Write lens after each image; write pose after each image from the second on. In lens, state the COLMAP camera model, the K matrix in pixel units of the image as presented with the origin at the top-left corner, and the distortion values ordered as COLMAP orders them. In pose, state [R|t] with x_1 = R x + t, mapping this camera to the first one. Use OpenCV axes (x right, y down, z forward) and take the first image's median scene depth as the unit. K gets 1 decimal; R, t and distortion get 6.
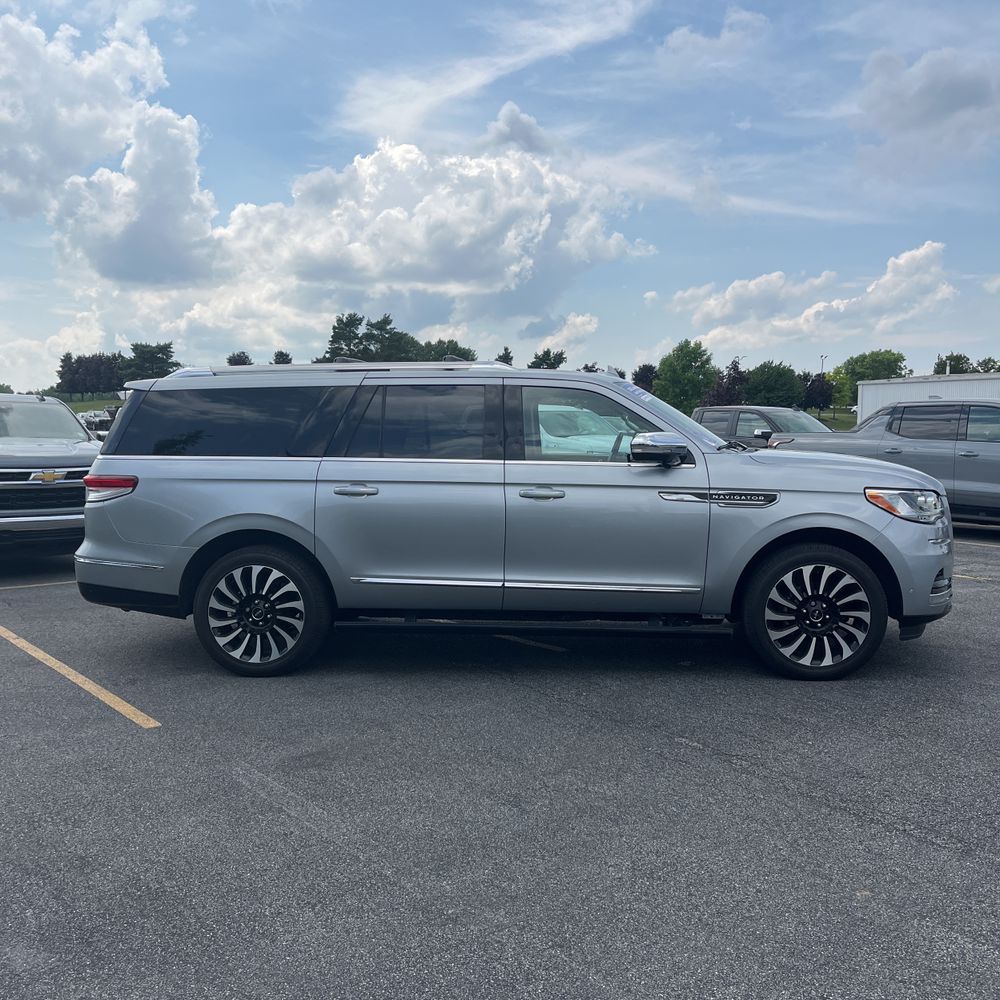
lens RADIAL K [[1020.6, 0, 502.8], [0, 1020.6, 454.9], [0, 0, 1]] dist [0.027535, 0.000000]
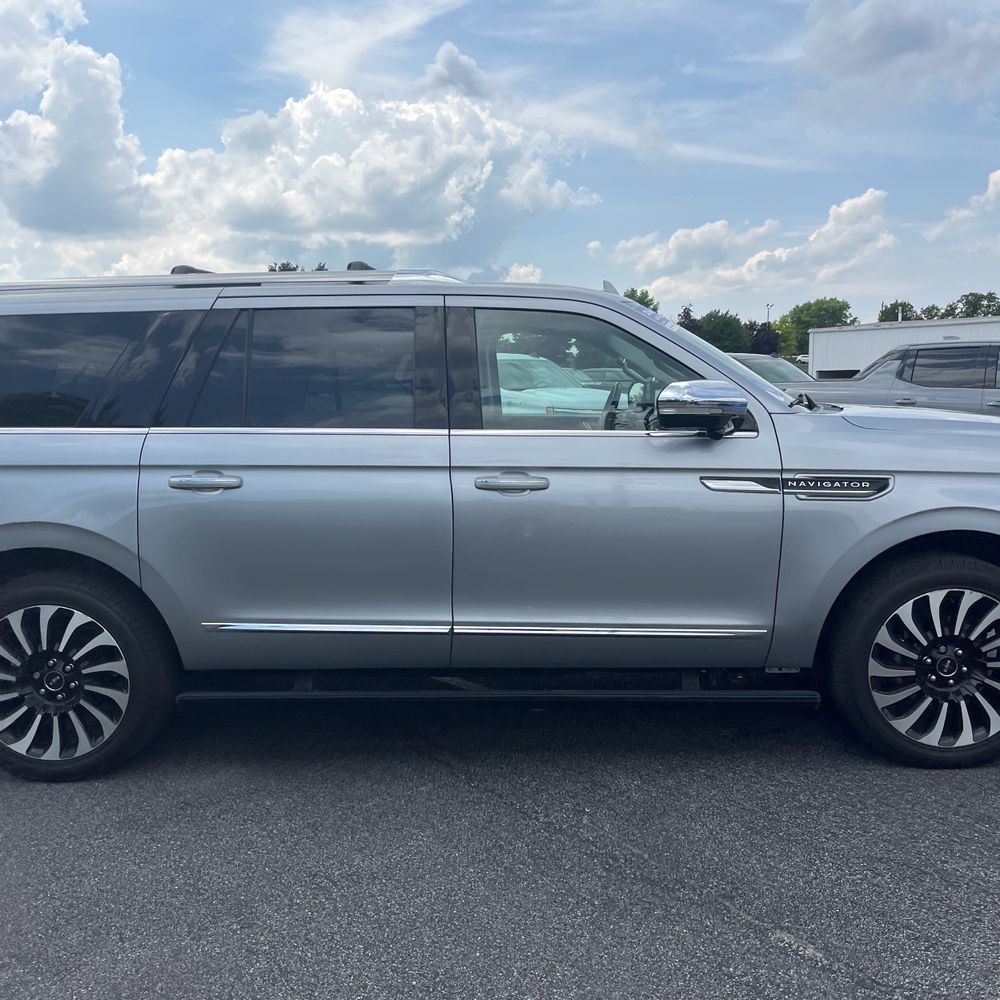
lens RADIAL K [[1020.6, 0, 505.9], [0, 1020.6, 486.1], [0, 0, 1]] dist [0.027535, 0.000000]
pose [[0.998268, -0.016959, 0.056335, 0.000189], [0.012658, 0.997039, 0.075843, -0.006322], [-0.057454, -0.074999, 0.995527, 0.376683]]
